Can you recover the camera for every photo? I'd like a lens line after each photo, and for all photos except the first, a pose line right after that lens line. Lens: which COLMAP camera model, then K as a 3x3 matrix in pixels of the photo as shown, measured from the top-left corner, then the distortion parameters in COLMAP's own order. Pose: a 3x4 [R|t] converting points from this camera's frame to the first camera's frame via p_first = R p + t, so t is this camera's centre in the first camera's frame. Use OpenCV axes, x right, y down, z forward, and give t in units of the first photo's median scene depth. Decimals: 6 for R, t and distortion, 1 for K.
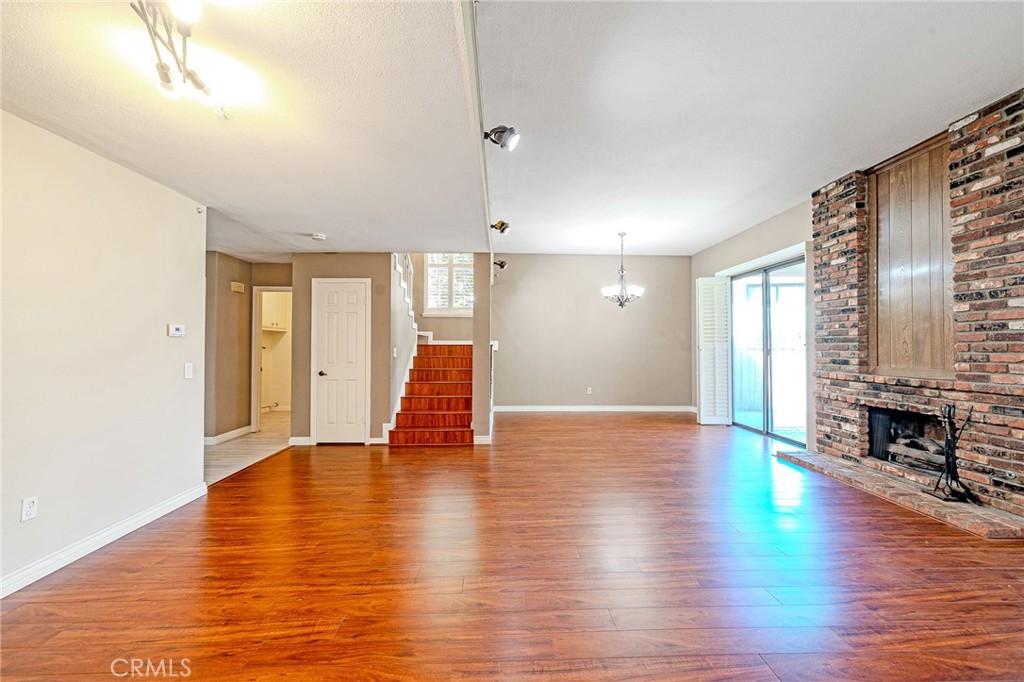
lens RADIAL K [[405.8, 0, 512.0], [0, 405.8, 341.0], [0, 0, 1]] dist [-0.000820, 0.000187]
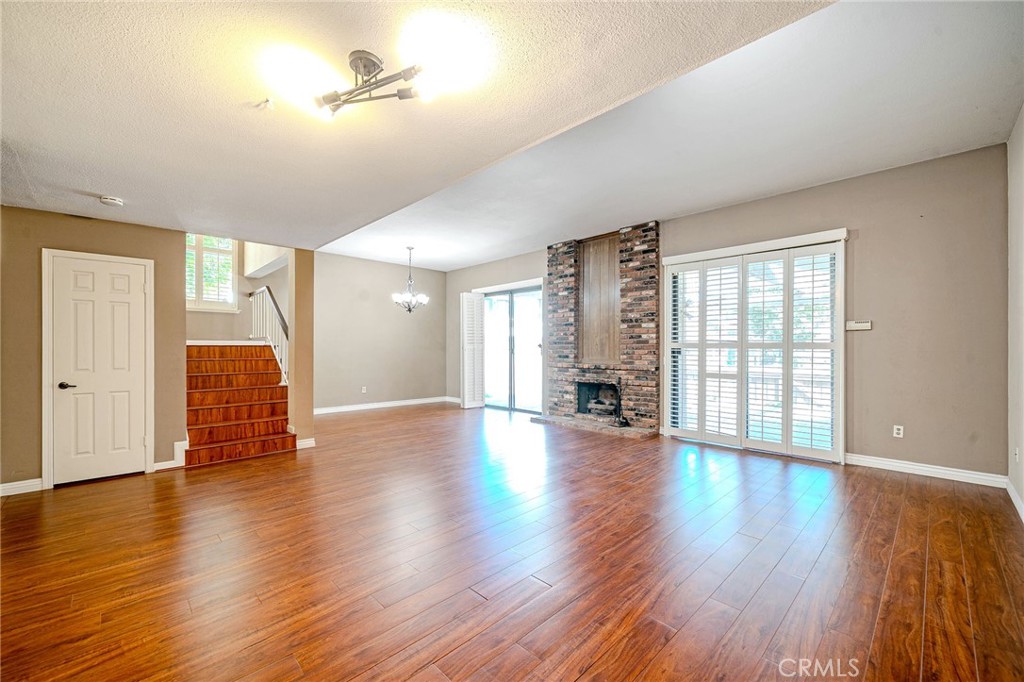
lens RADIAL K [[405.4, 0, 511.2], [0, 405.4, 349.7], [0, 0, 1]] dist [0.000965, 0.000168]
pose [[0.744960, -0.005268, 0.667088, -0.438305], [-0.007004, 0.999852, 0.015718, 0.001087], [-0.667072, -0.016381, 0.744813, -0.057744]]
